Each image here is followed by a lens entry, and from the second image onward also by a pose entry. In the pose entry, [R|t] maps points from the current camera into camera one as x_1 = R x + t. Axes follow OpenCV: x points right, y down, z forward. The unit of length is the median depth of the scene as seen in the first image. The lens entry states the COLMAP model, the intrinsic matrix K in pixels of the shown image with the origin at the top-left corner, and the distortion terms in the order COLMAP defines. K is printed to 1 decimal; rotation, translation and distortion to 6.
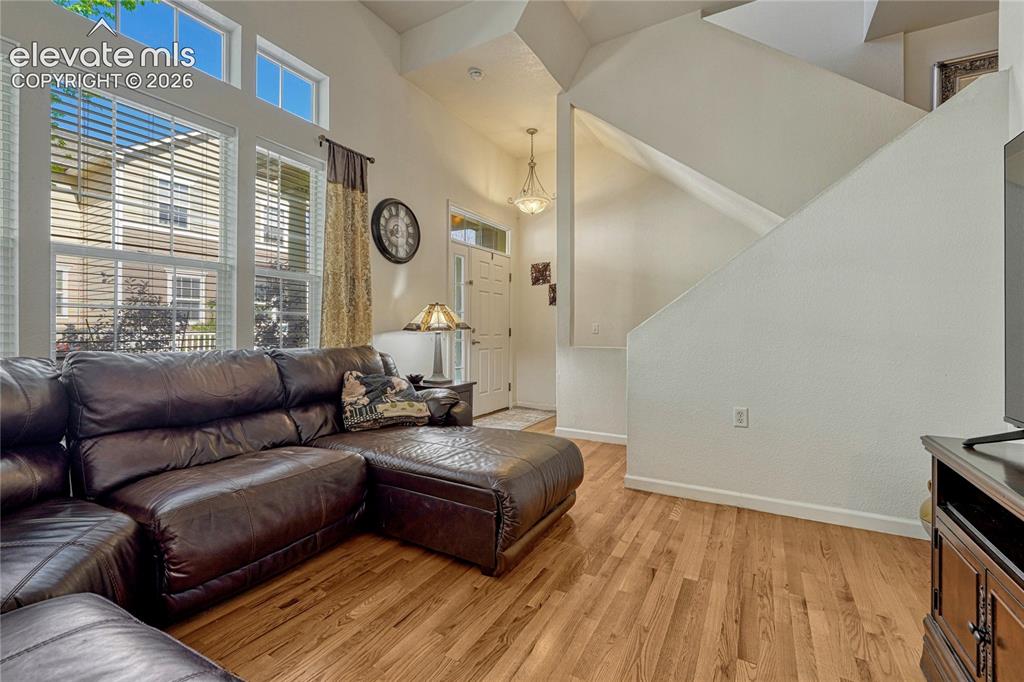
lens RADIAL K [[439.2, 0, 504.9], [0, 439.2, 335.6], [0, 0, 1]] dist [0.001091, 0.000137]
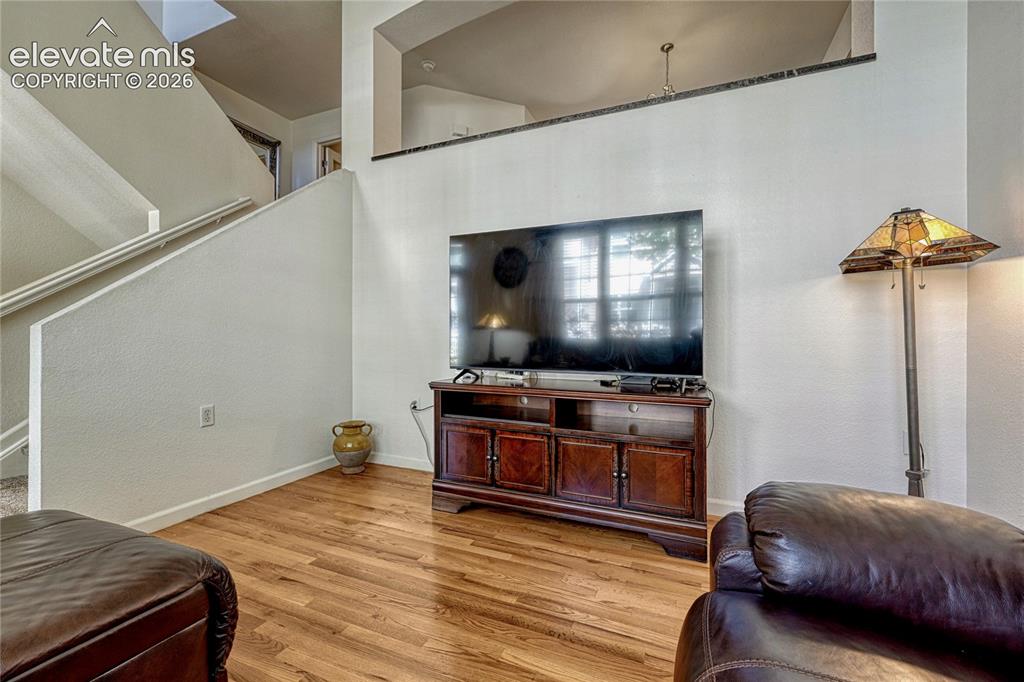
lens RADIAL K [[439.2, 0, 503.0], [0, 439.2, 336.8], [0, 0, 1]] dist [0.001091, 0.000137]
pose [[-0.109900, -0.000458, 0.993943, -0.571011], [0.002847, 0.999996, 0.000775, 0.020846], [-0.993939, 0.002915, -0.109898, 0.575420]]
